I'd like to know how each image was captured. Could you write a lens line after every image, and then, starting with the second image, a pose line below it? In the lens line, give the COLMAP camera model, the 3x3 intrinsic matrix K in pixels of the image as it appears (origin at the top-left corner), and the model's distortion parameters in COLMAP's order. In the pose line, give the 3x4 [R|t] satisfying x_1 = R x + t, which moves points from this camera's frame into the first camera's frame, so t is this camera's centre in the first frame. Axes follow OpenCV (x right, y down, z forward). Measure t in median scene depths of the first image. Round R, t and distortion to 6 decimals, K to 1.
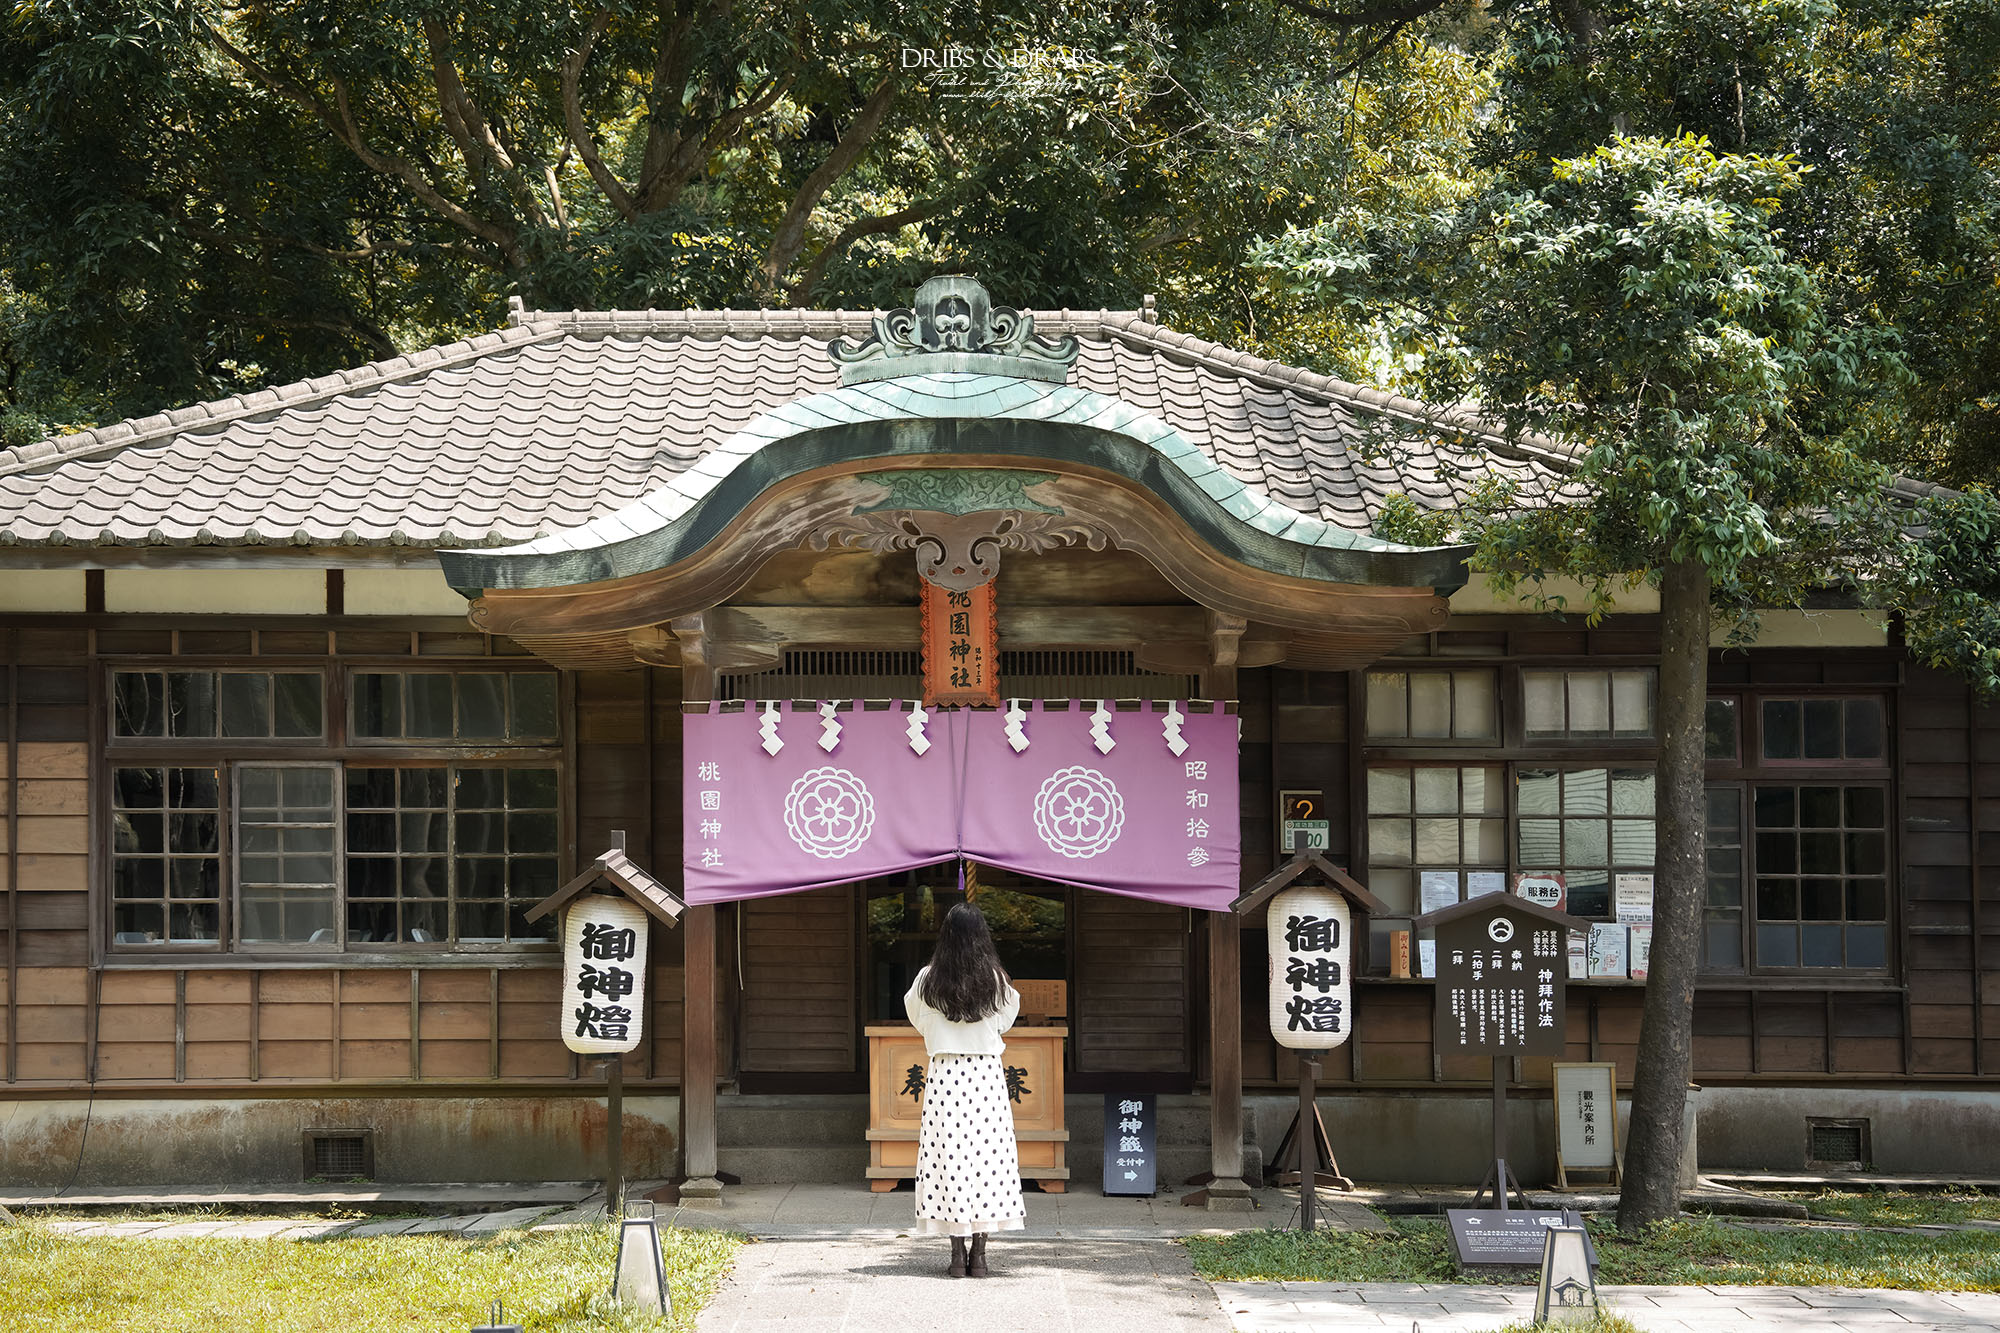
lens RADIAL K [[2744.4, 0, 1042.7], [0, 2744.4, 906.7], [0, 0, 1]] dist [0.060012, 0.005876]
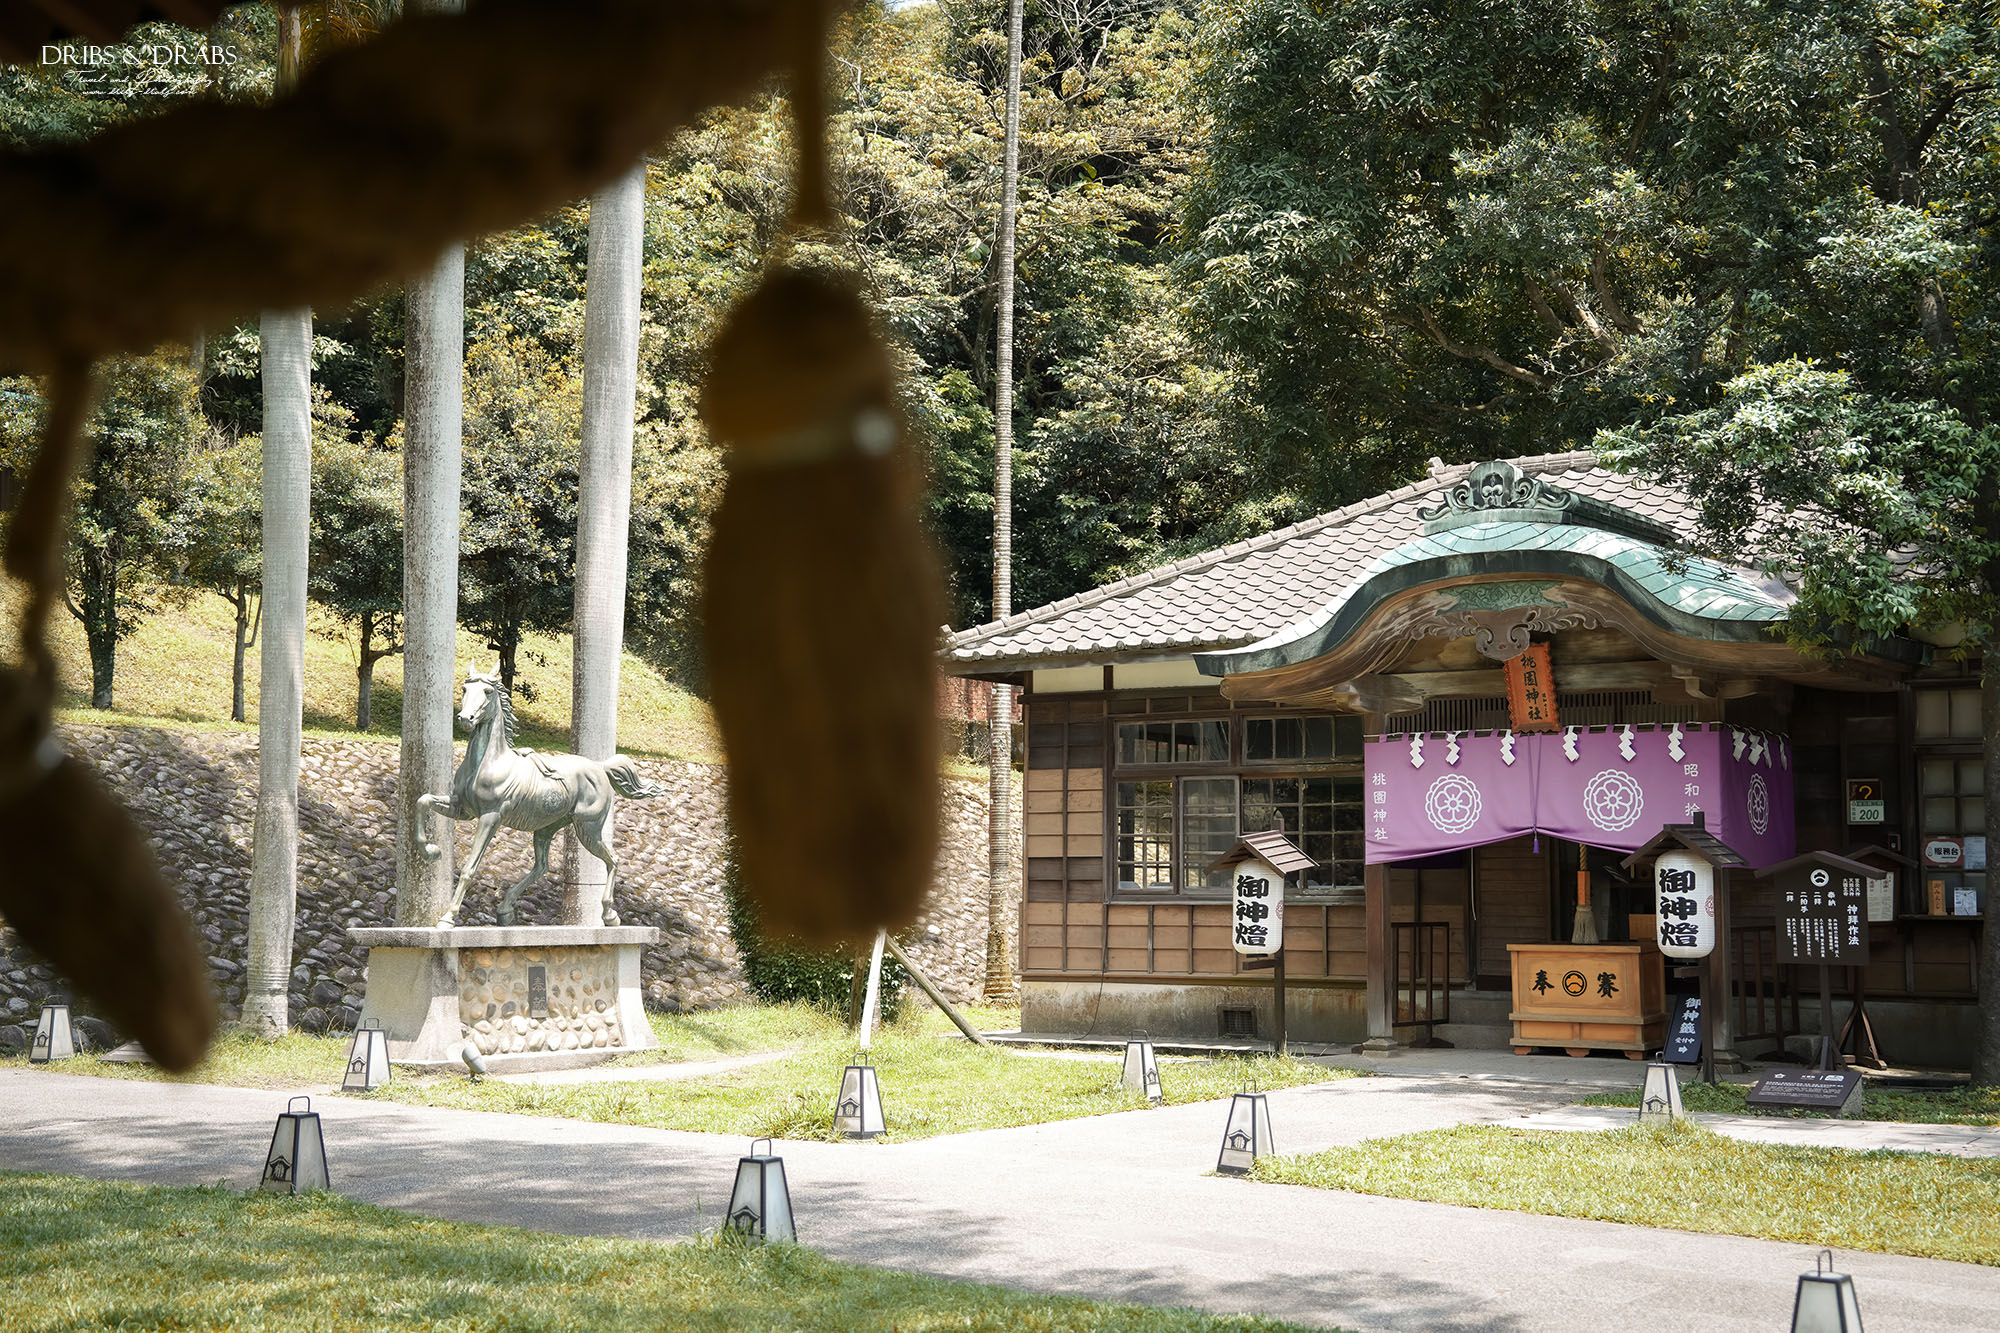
lens RADIAL K [[2274.6, 0, 1059.7], [0, 2274.6, 707.5], [0, 0, 1]] dist [-0.106586, 0.007793]
pose [[0.845939, -0.038352, -0.531899, 0.416530], [-0.000119, 0.997397, -0.072104, 0.003837], [0.533280, 0.061059, 0.843732, -0.200286]]
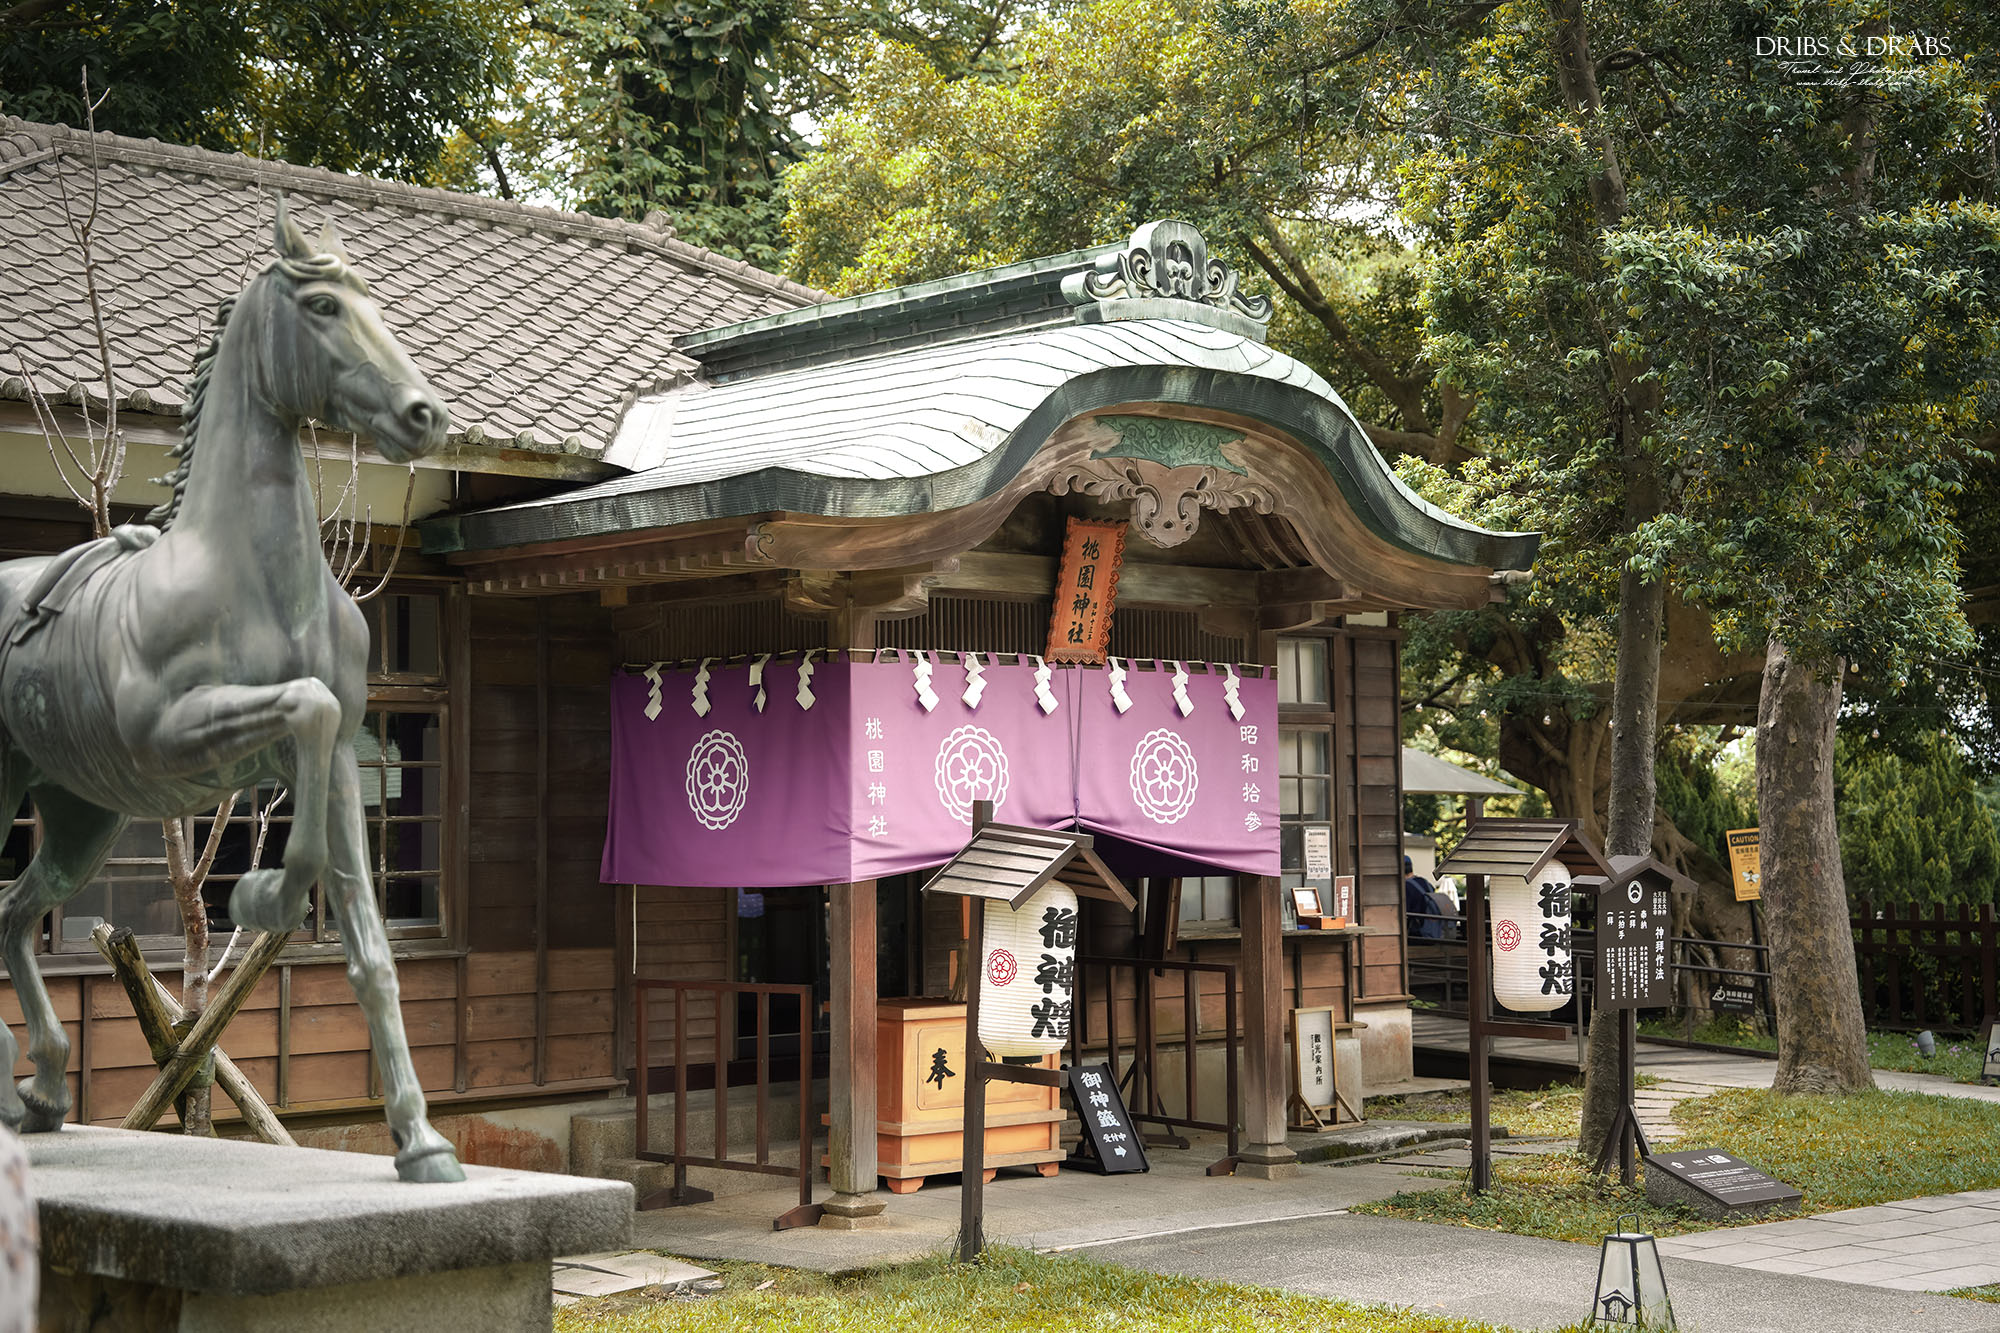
lens RADIAL K [[2747.9, 0, 1130.0], [0, 2747.9, 697.8], [0, 0, 1]] dist [0.097837, 0.052756]
pose [[0.759663, 0.024077, 0.649871, -0.631608], [0.006193, 0.999001, -0.044252, -0.019276], [-0.650288, 0.037641, 0.758755, 0.272757]]
